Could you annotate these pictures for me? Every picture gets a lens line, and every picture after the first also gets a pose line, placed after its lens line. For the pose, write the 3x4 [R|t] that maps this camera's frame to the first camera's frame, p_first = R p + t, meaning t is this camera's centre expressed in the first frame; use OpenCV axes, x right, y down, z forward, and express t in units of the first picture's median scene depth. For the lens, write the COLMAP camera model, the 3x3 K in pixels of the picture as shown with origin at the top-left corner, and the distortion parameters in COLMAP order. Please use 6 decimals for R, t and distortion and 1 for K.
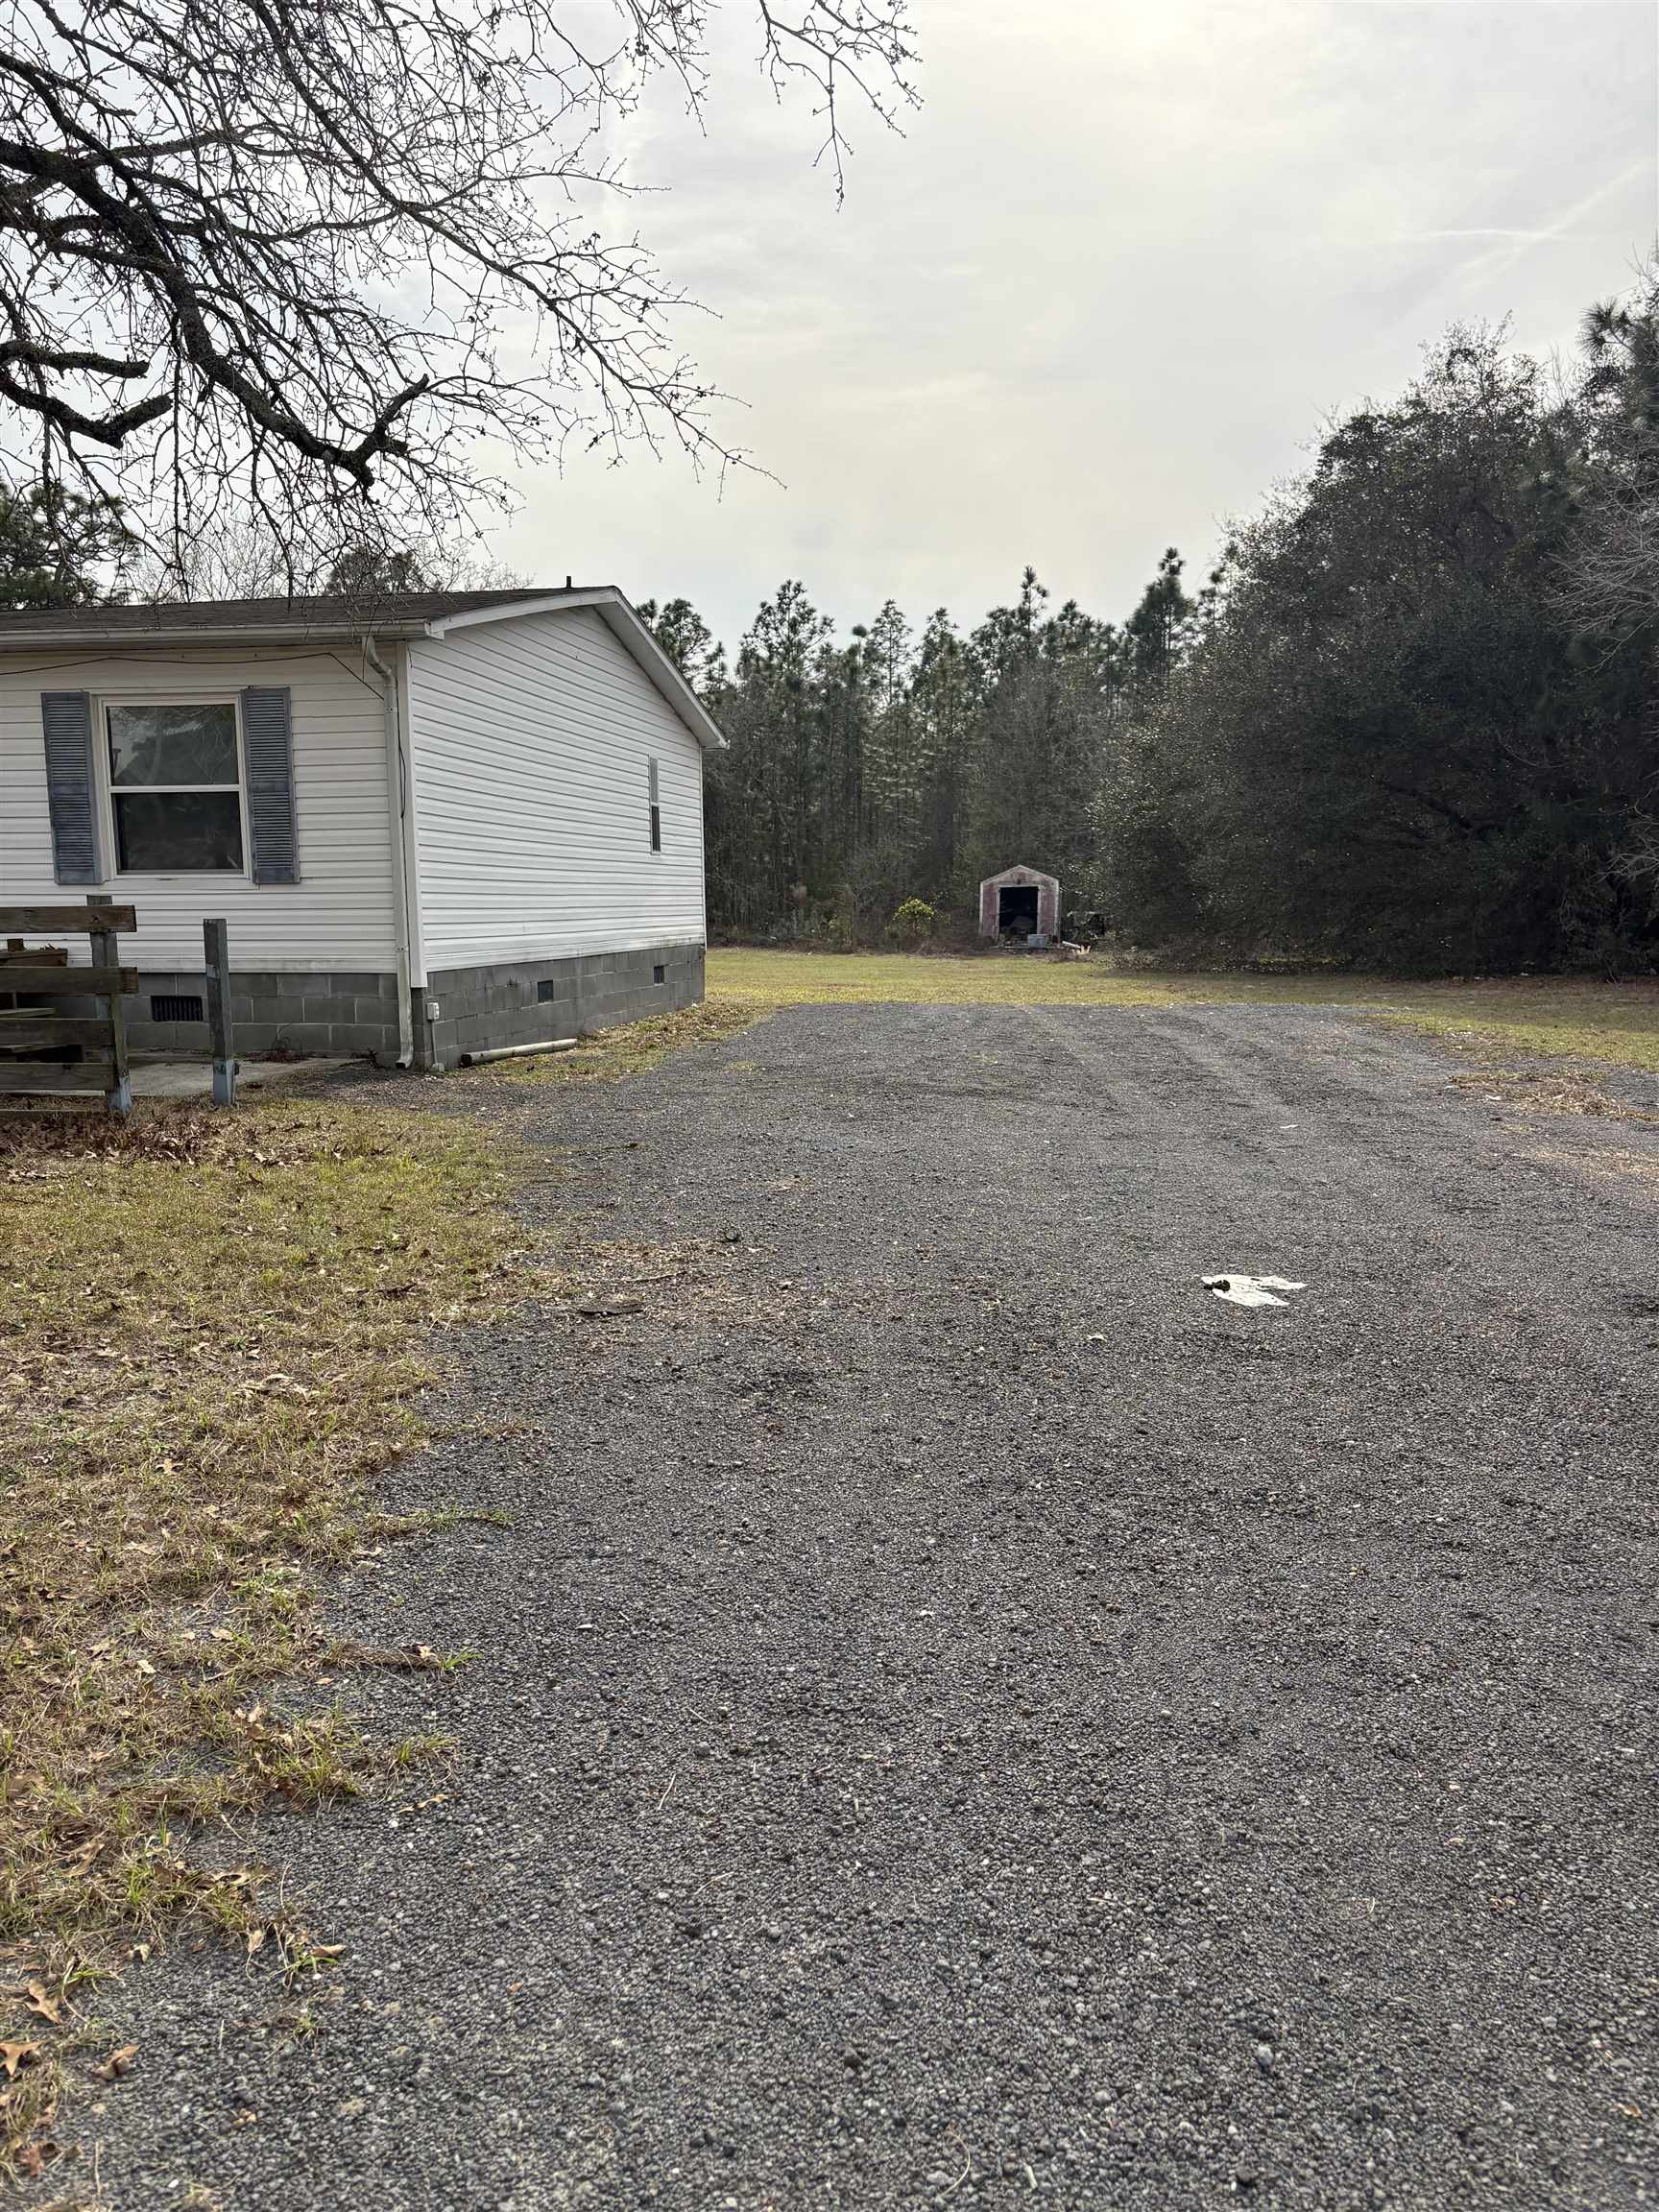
lens RADIAL K [[1685.6, 0, 829.5], [0, 1685.6, 1106.0], [0, 0, 1]] dist [-0.015586, 0.079750]
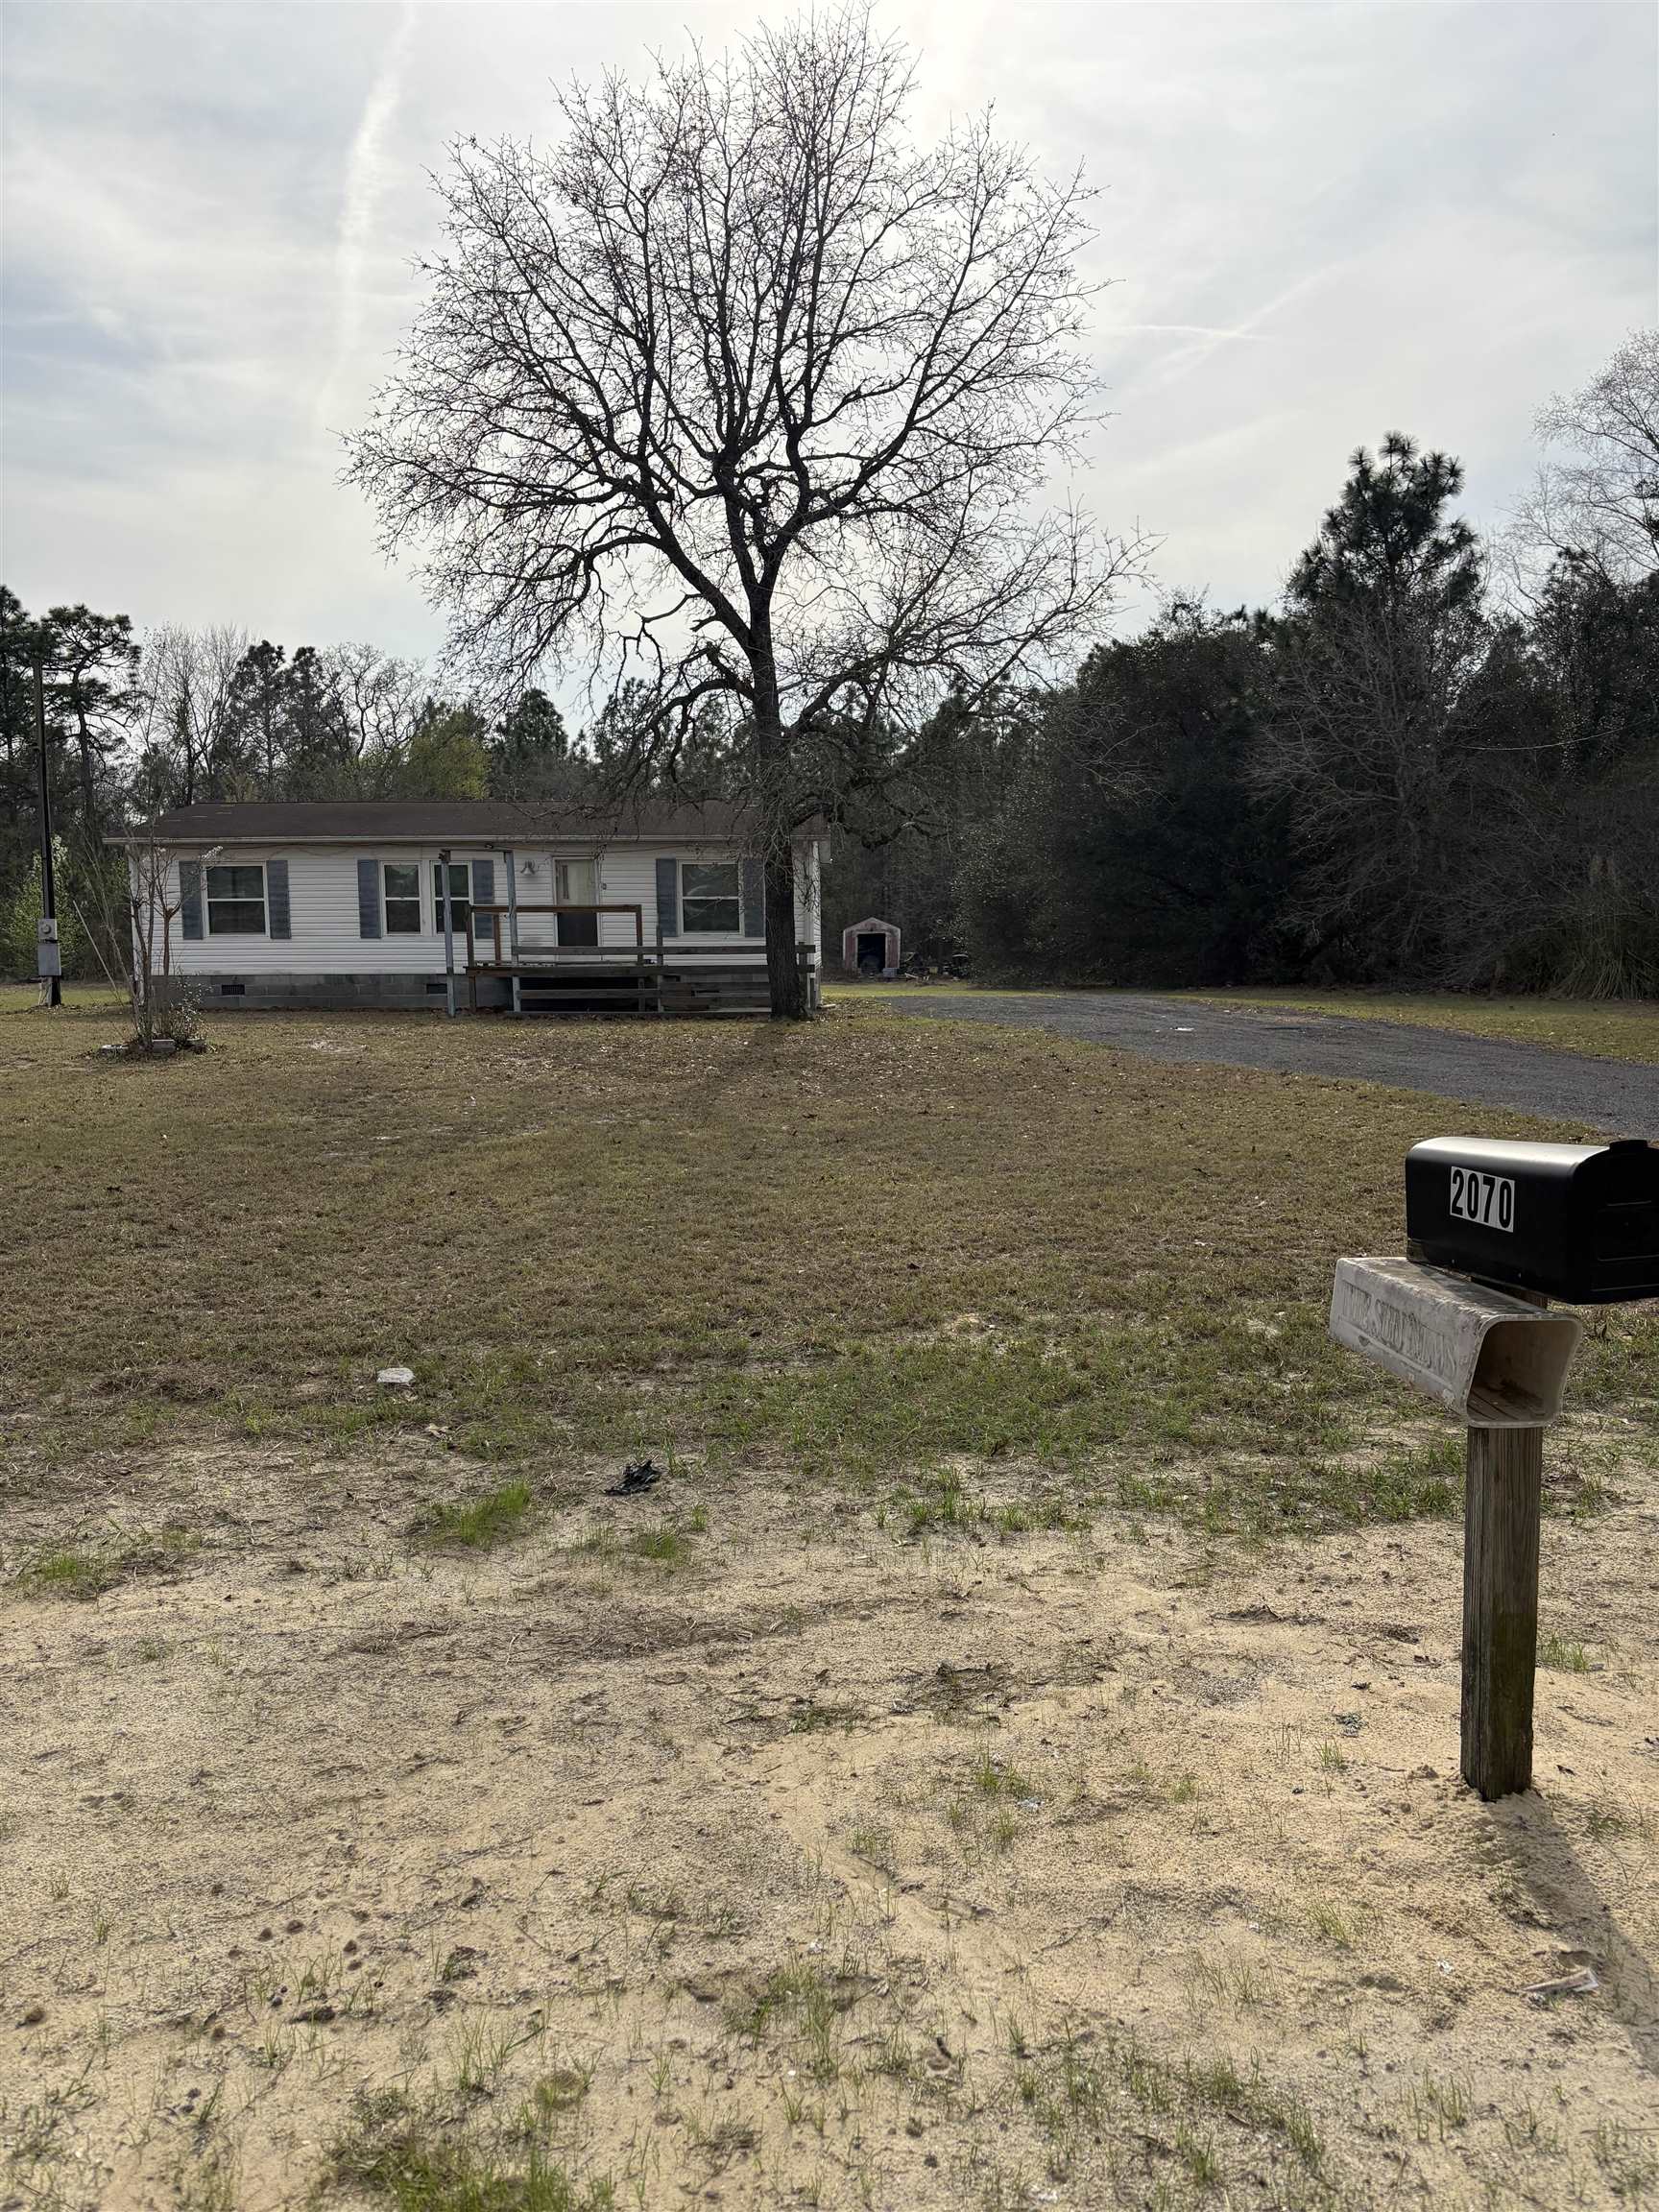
lens RADIAL K [[1685.6, 0, 829.5], [0, 1685.6, 1106.0], [0, 0, 1]] dist [-0.015586, 0.079750]
pose [[0.988274, -0.017239, 0.151711, -0.602896], [0.021329, 0.999451, -0.025371, 0.191090], [-0.151191, 0.028309, 0.988099, -1.504604]]
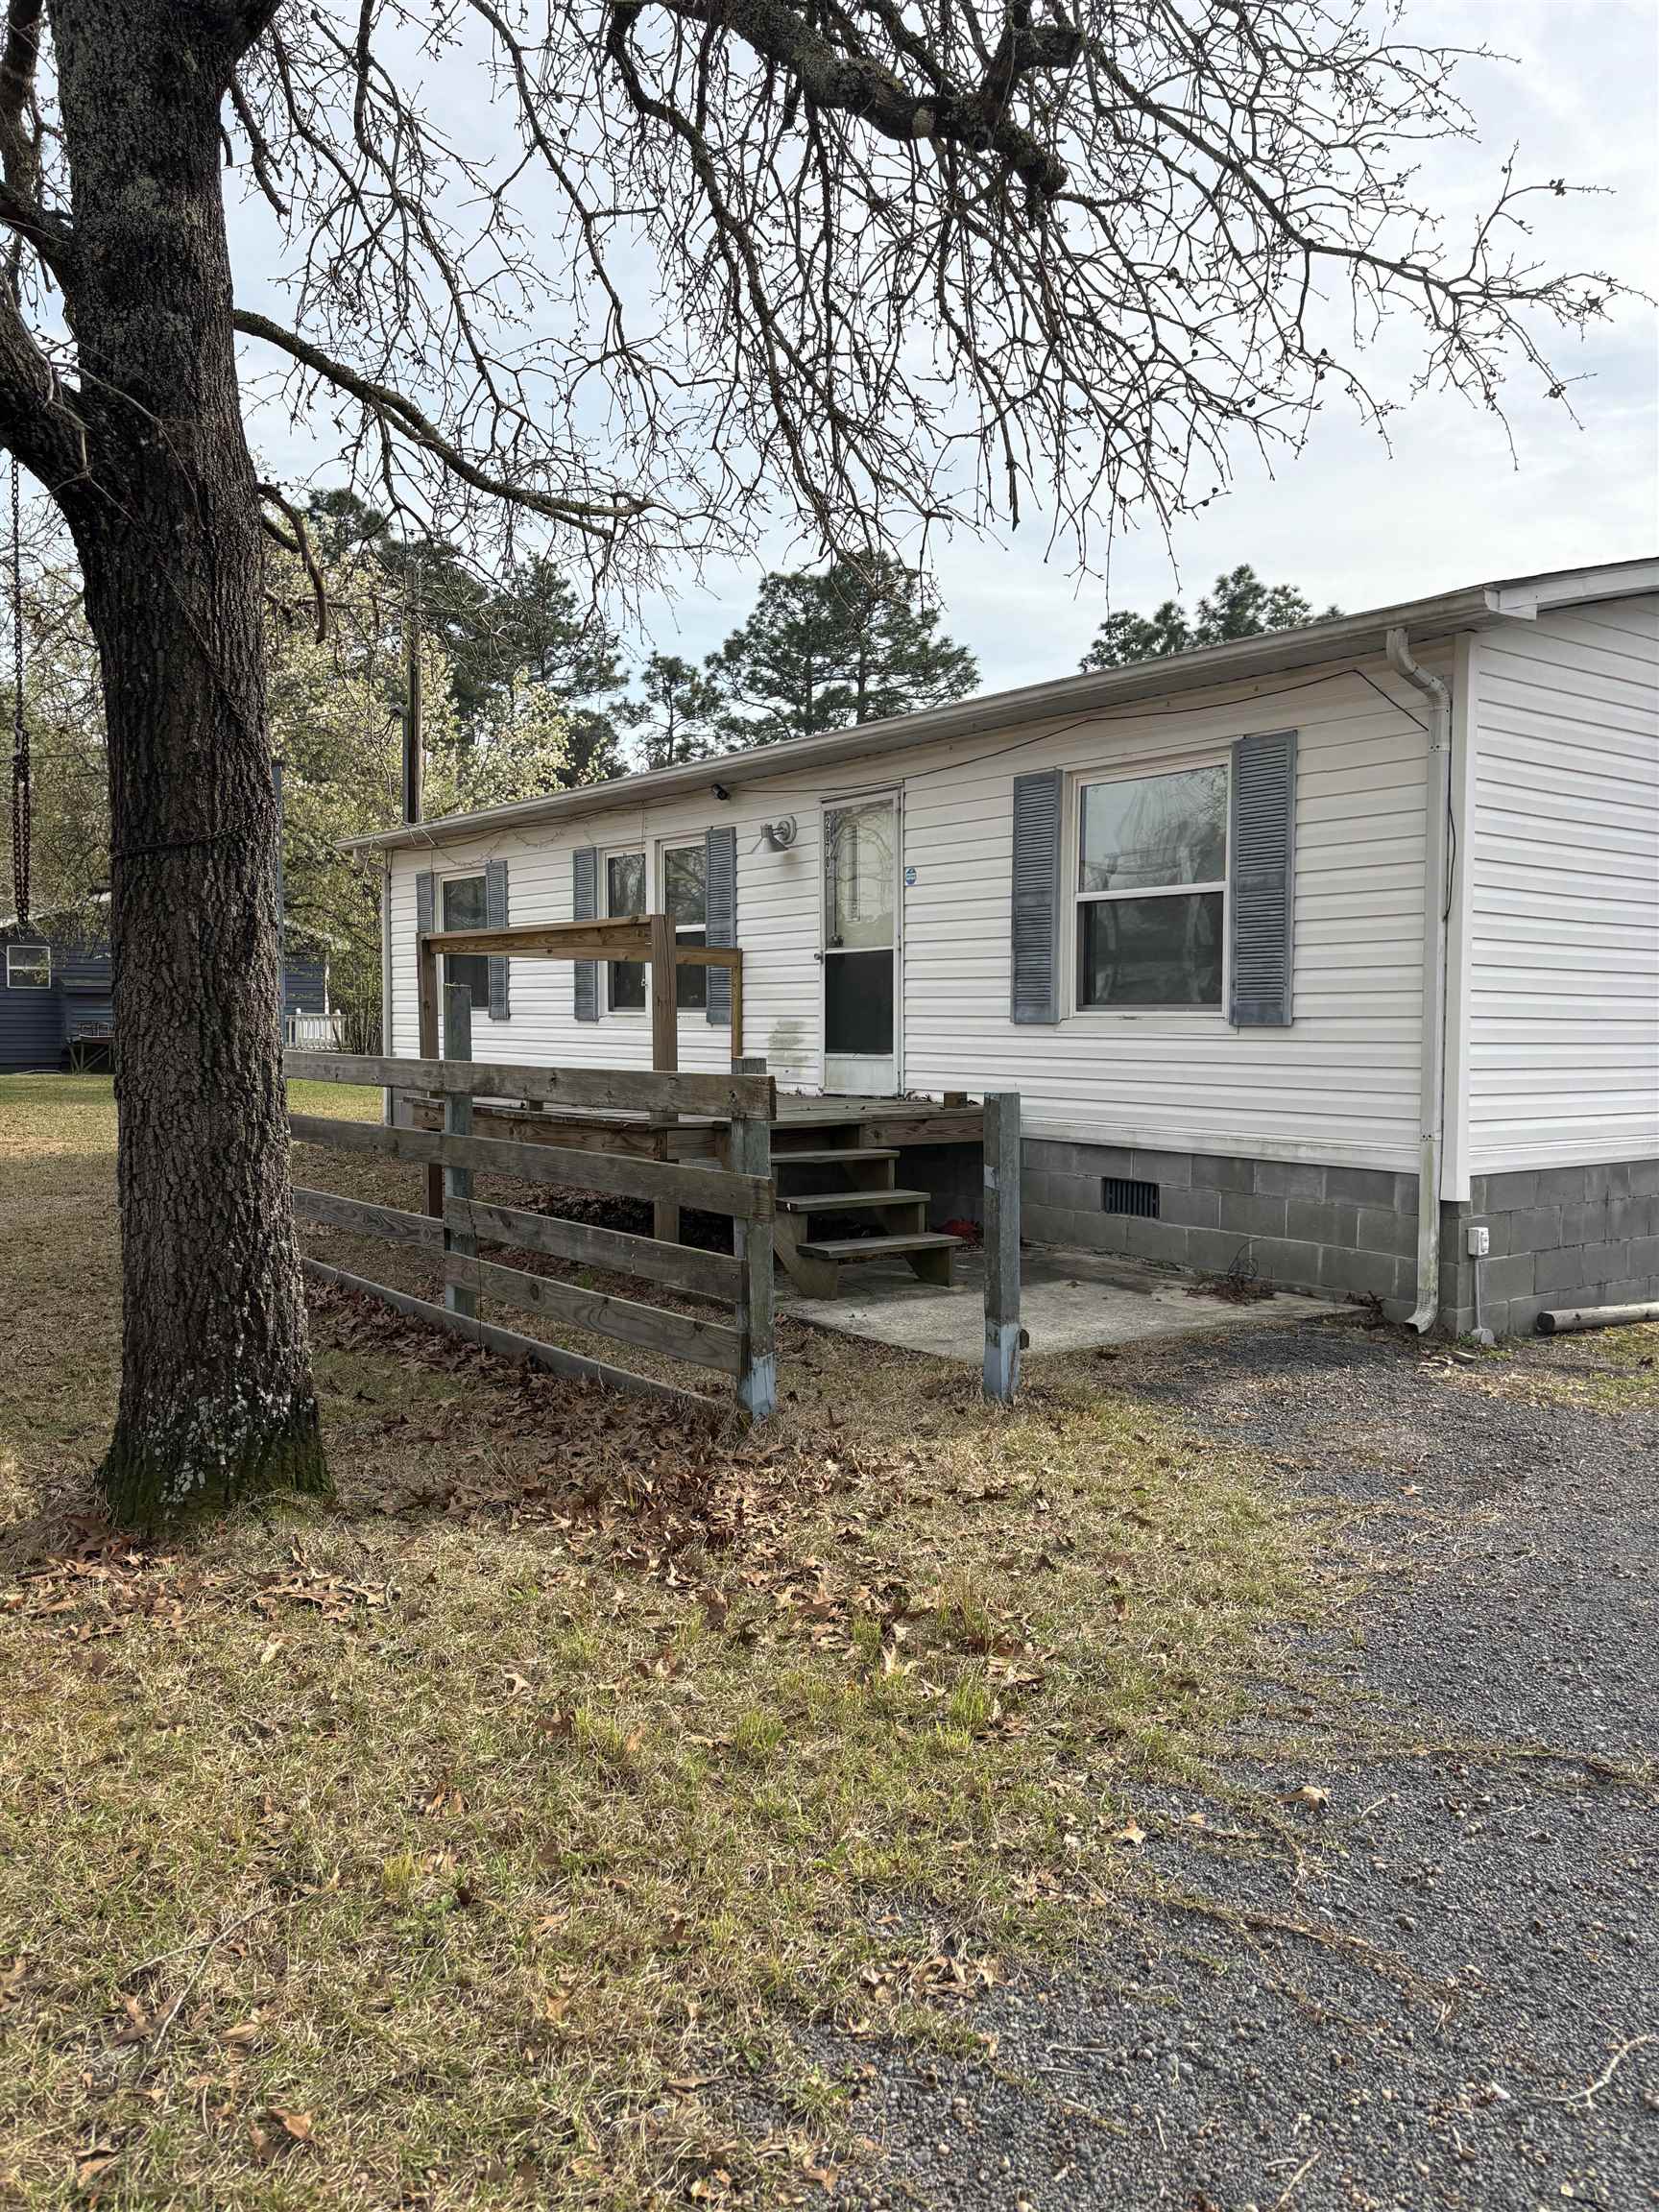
lens RADIAL K [[1685.6, 0, 829.5], [0, 1685.6, 1106.0], [0, 0, 1]] dist [-0.015586, 0.079750]
pose [[0.732109, 0.042932, -0.679833, -0.000130], [-0.092801, 0.994993, -0.037103, -0.060173], [0.674837, 0.090253, 0.732427, 0.401103]]
